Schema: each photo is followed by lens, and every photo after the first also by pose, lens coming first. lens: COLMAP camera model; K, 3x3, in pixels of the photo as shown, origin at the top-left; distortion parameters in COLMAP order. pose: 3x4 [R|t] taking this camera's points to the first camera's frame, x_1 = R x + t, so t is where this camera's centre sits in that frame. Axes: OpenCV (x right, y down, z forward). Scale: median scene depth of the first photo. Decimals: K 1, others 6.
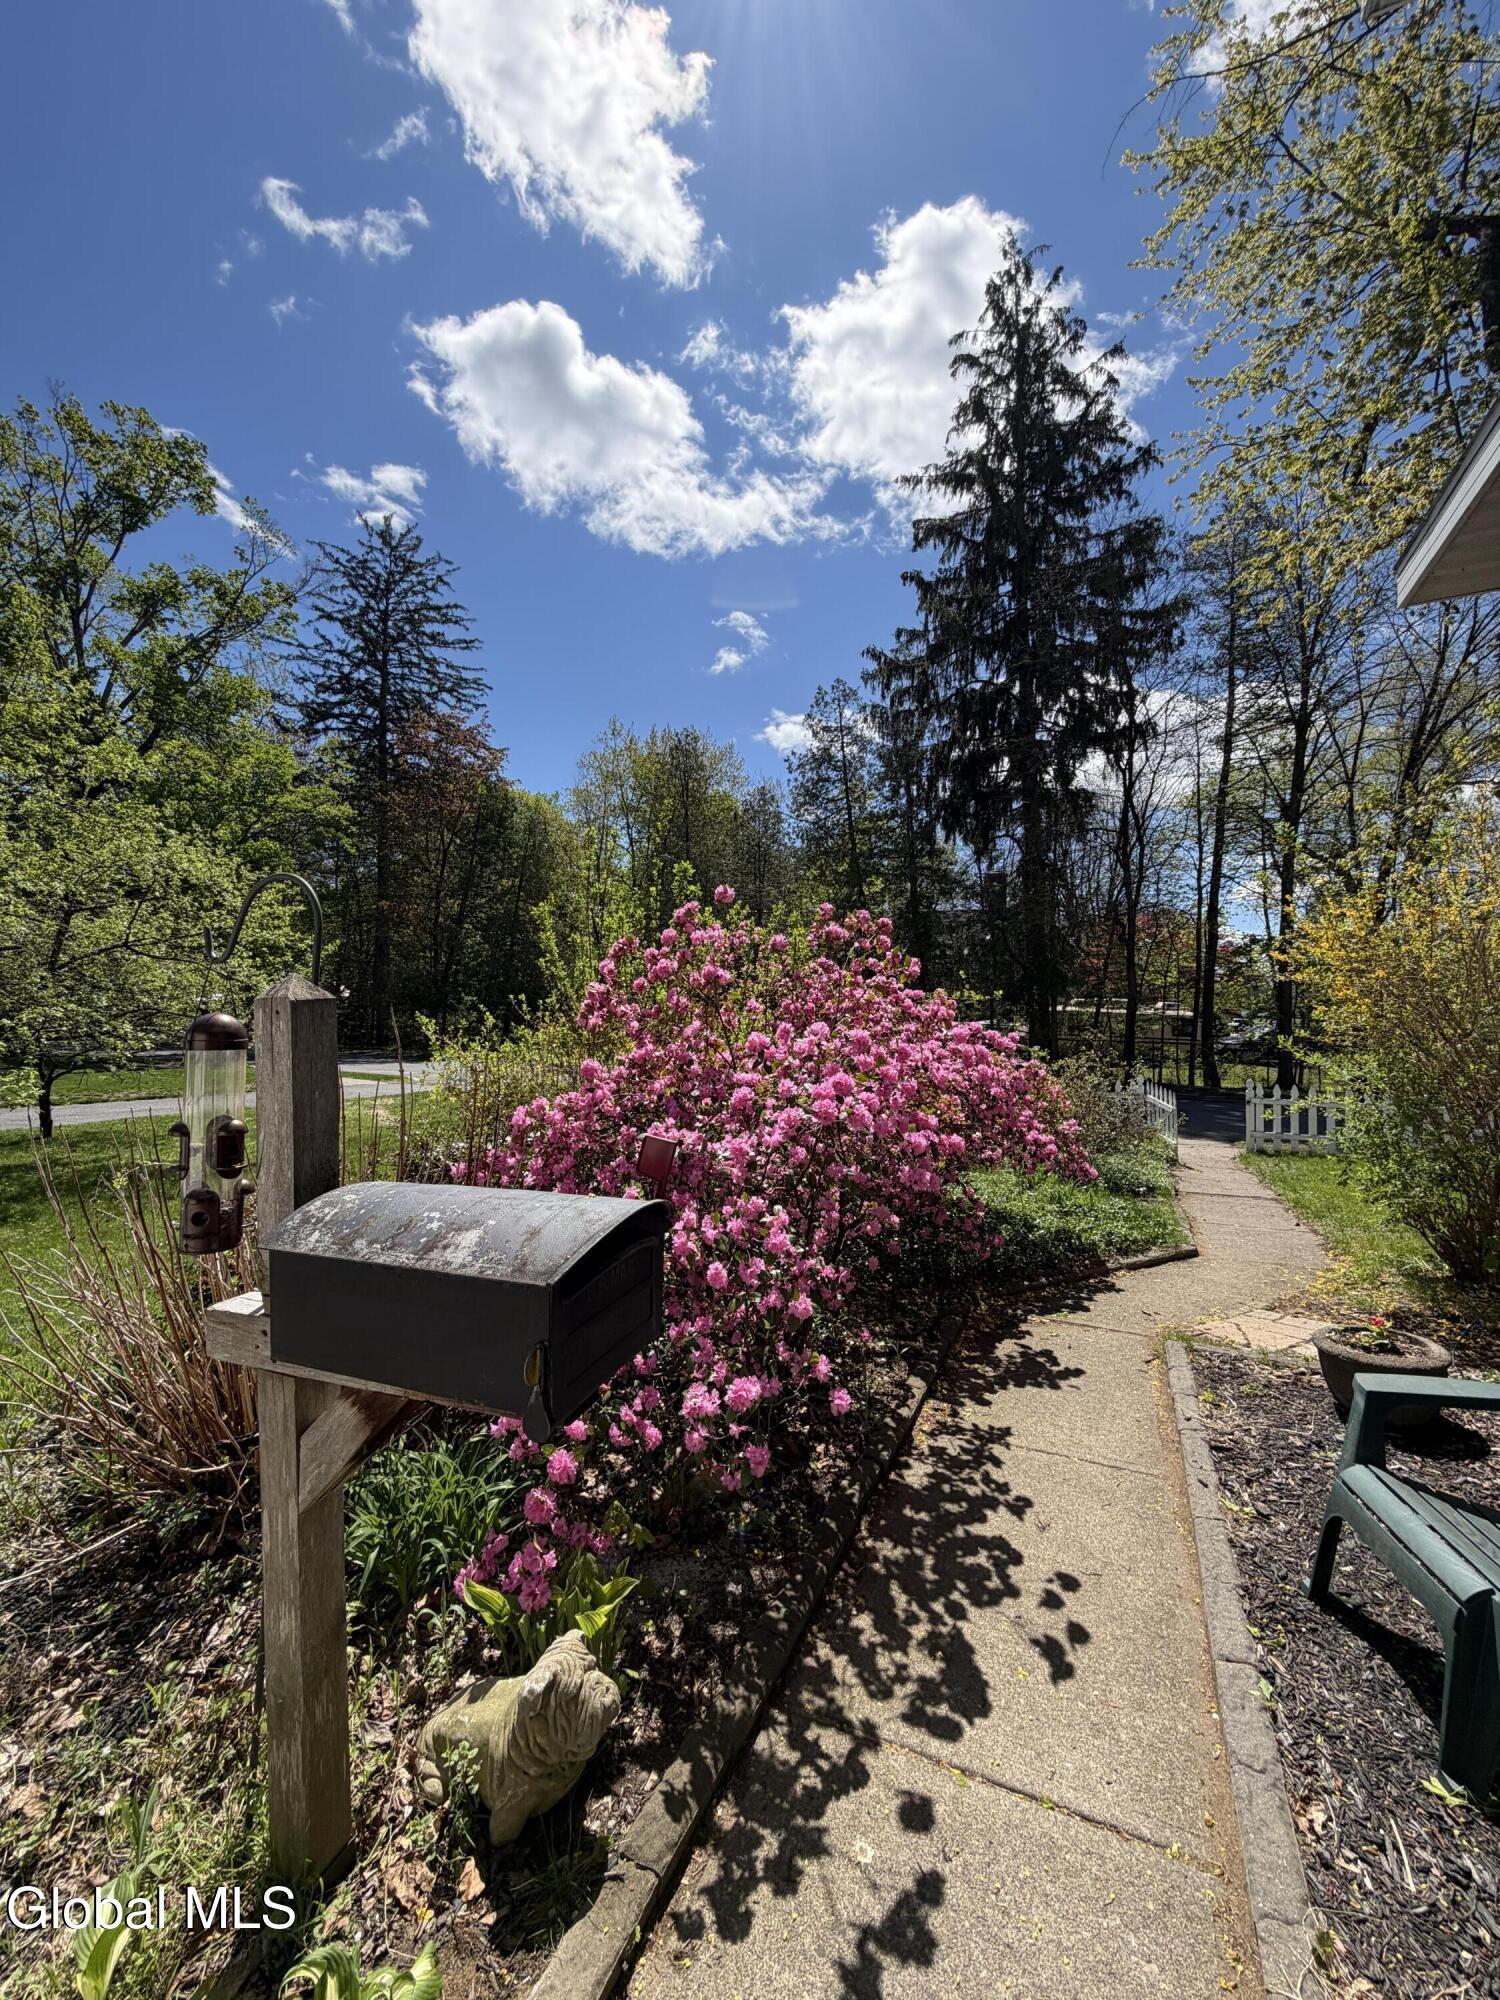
lens RADIAL K [[794.8, 0, 741.8], [0, 794.8, 998.0], [0, 0, 1]] dist [0.003781, 0.000302]
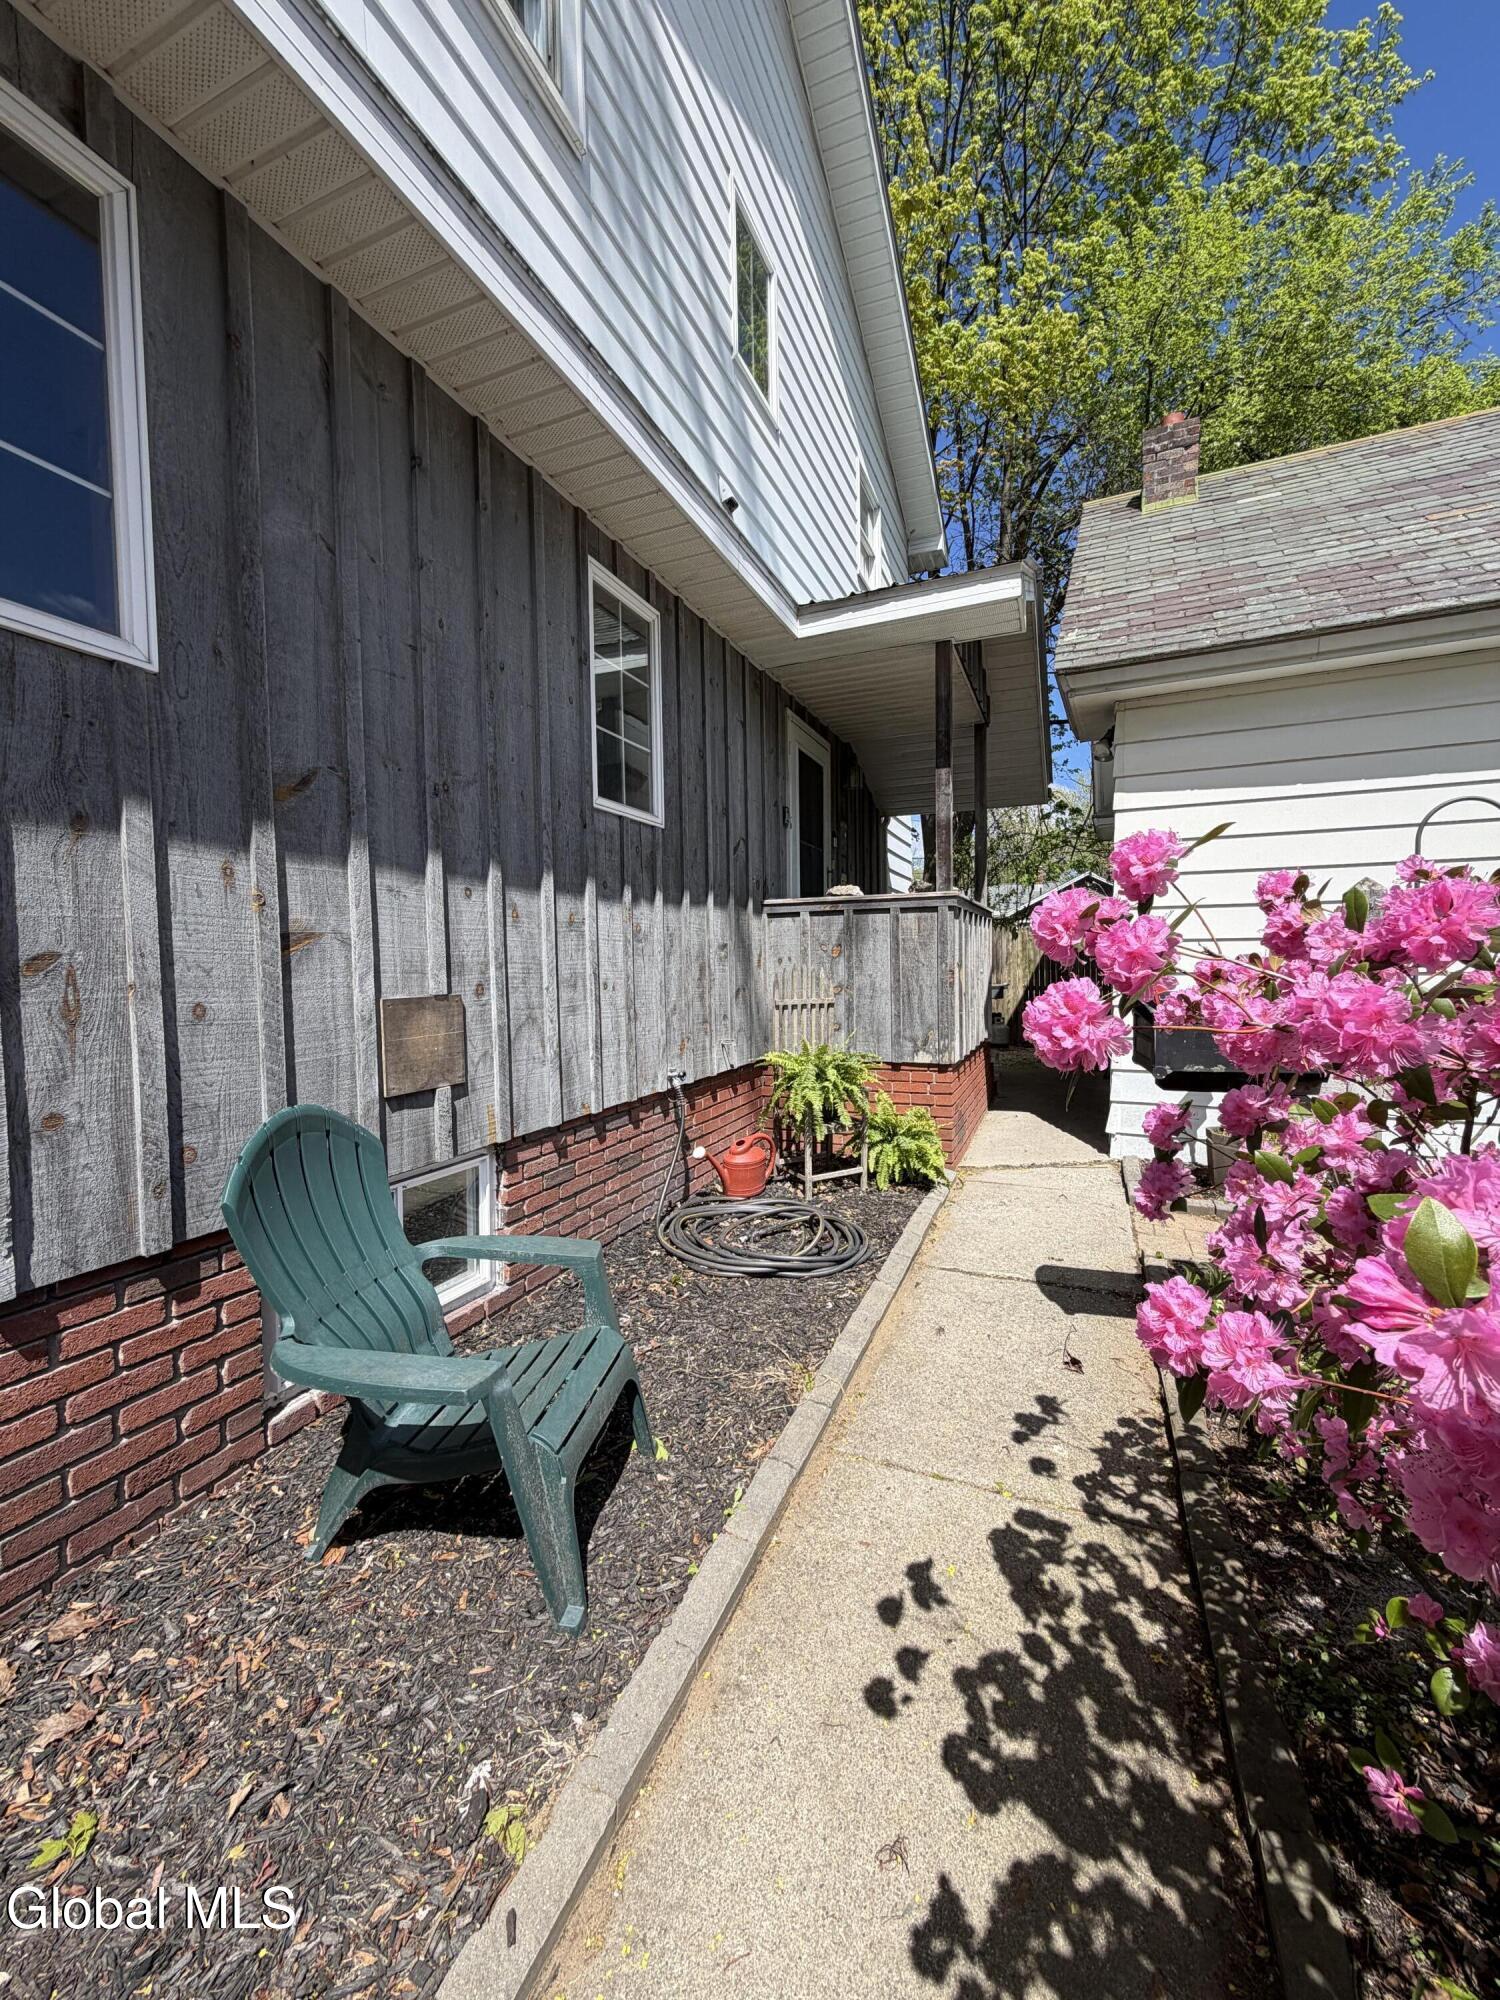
lens RADIAL K [[754.8, 0, 773.0], [0, 754.8, 1001.1], [0, 0, 1]] dist [0.001567, 0.000189]
pose [[-0.999220, 0.010738, -0.038006, 0.530746], [0.009609, 0.999511, 0.029755, 0.116274], [0.038307, 0.029367, -0.998834, 1.659403]]
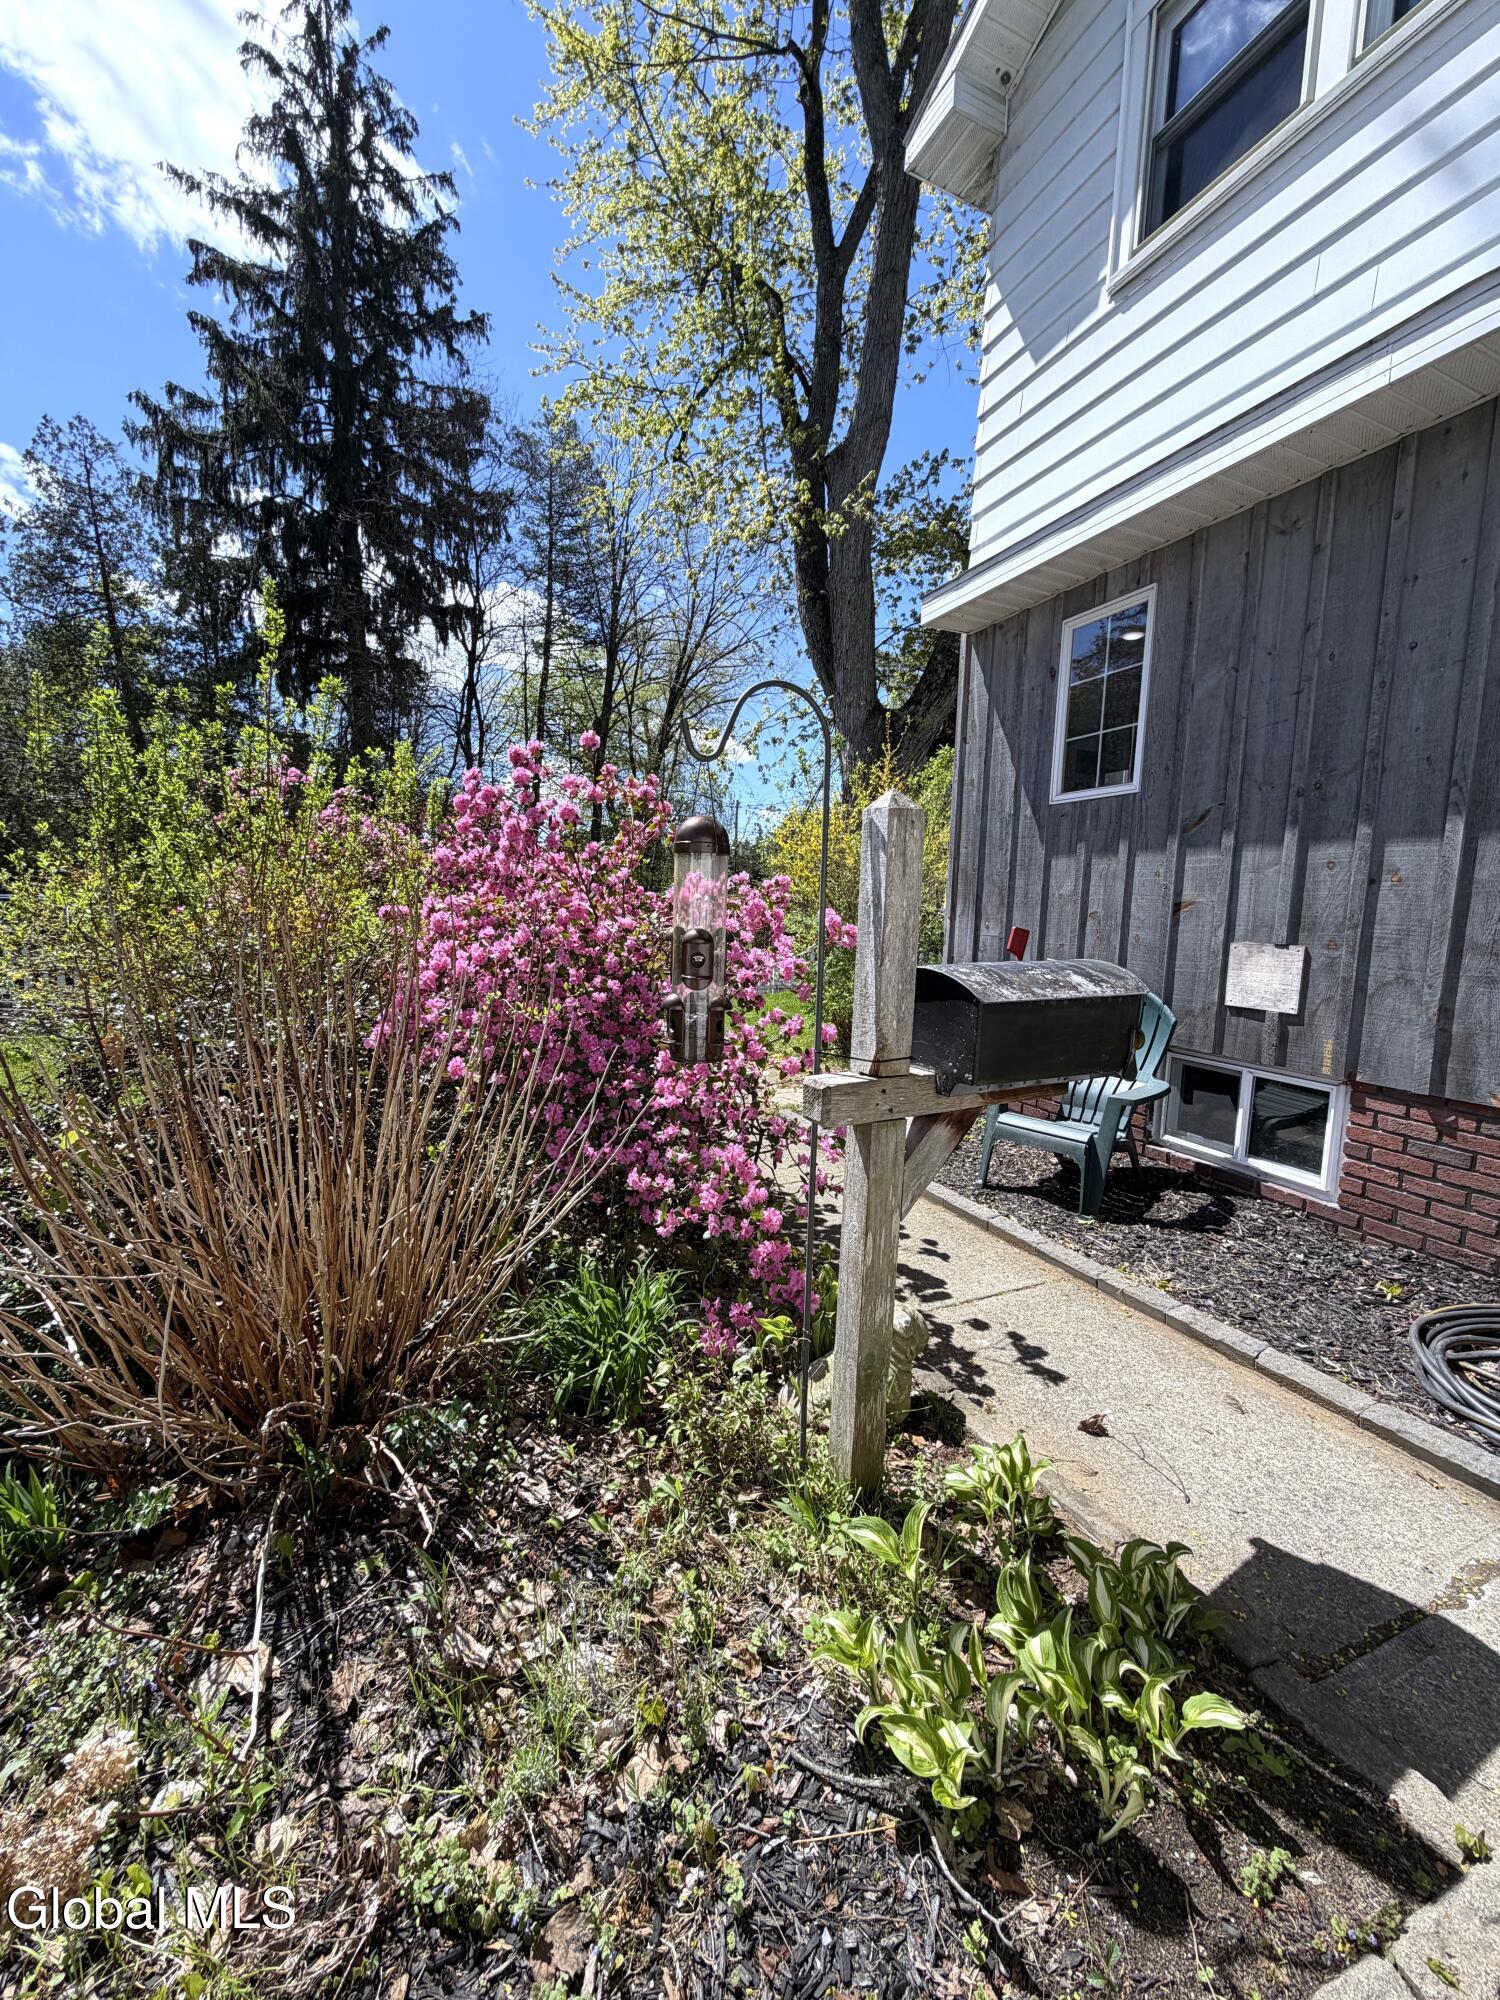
lens RADIAL K [[794.8, 0, 741.8], [0, 794.8, 998.0], [0, 0, 1]] dist [0.003781, 0.000302]
pose [[0.652770, -0.074764, 0.753858, -1.012852], [-0.037497, 0.990710, 0.130722, 0.071533], [-0.756627, -0.113598, 0.643903, 0.248244]]
